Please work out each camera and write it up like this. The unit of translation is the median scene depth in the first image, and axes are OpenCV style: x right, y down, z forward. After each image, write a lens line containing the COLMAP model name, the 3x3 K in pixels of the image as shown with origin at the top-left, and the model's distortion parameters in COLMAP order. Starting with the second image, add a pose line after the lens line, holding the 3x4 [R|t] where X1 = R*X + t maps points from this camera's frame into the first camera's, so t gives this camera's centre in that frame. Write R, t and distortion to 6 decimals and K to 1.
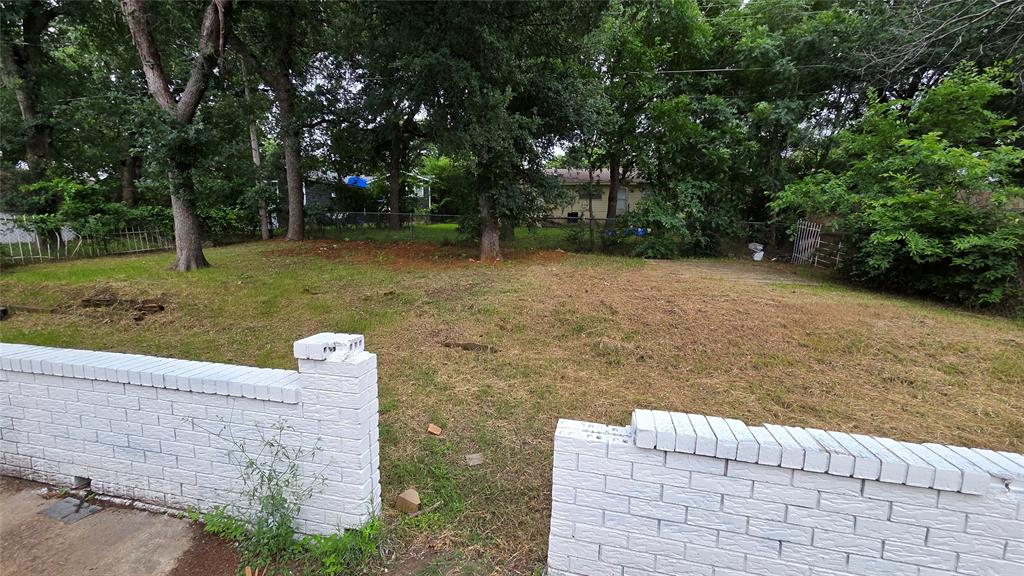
lens RADIAL K [[416.8, 0, 510.1], [0, 416.8, 288.0], [0, 0, 1]] dist [0.003467, 0.000484]
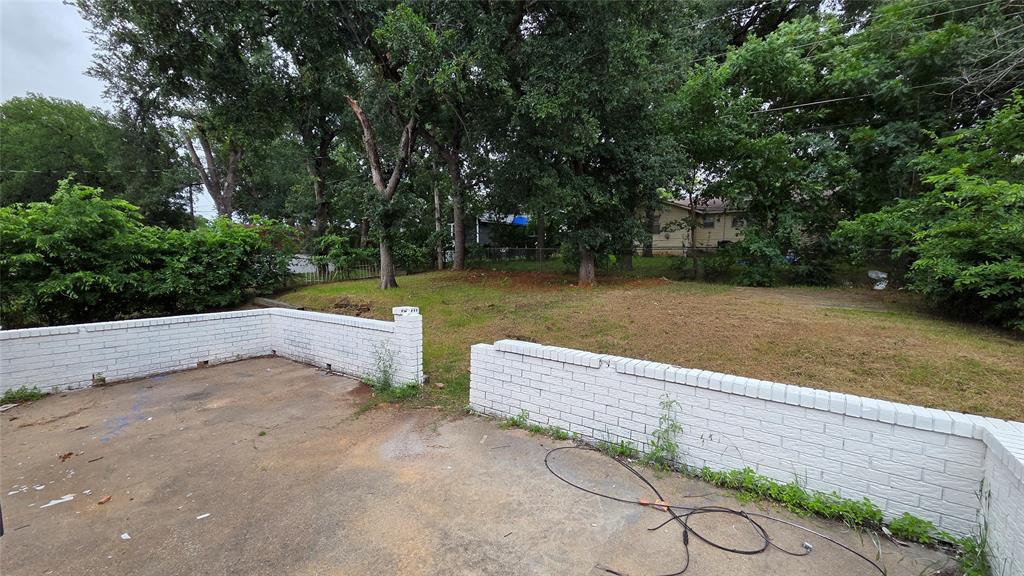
lens RADIAL K [[416.8, 0, 510.1], [0, 416.8, 288.0], [0, 0, 1]] dist [0.003467, 0.000484]
pose [[0.919152, 0.013084, -0.393685, 0.256452], [-0.041211, 0.997157, -0.063079, 0.030520], [0.391740, 0.074203, 0.917079, -0.241295]]
